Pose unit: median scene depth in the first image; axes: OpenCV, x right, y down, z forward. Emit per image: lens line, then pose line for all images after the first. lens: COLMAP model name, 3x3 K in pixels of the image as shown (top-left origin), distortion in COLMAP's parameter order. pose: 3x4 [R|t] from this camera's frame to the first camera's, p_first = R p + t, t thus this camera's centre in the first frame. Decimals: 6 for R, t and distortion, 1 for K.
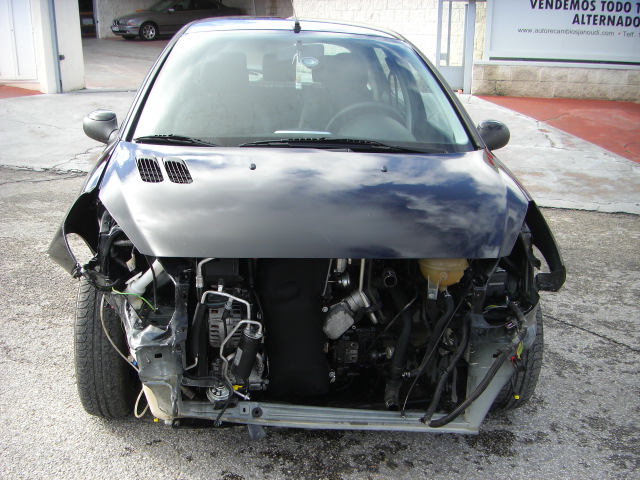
lens RADIAL K [[738.6, 0, 320.7], [0, 738.6, 240.3], [0, 0, 1]] dist [-0.161319, 0.000000]
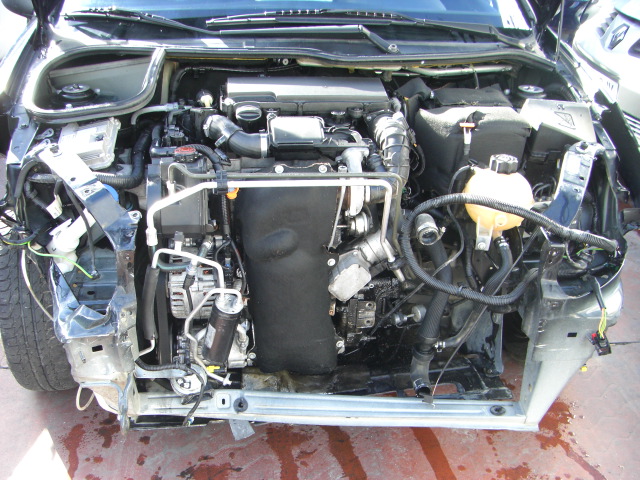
lens RADIAL K [[738.6, 0, 322.0], [0, 738.6, 245.2], [0, 0, 1]] dist [-0.161319, 0.000000]
pose [[0.999635, -0.011954, 0.024229, -0.021211], [0.006786, 0.979133, 0.203107, -0.070455], [-0.026151, -0.202869, 0.978857, 0.308137]]
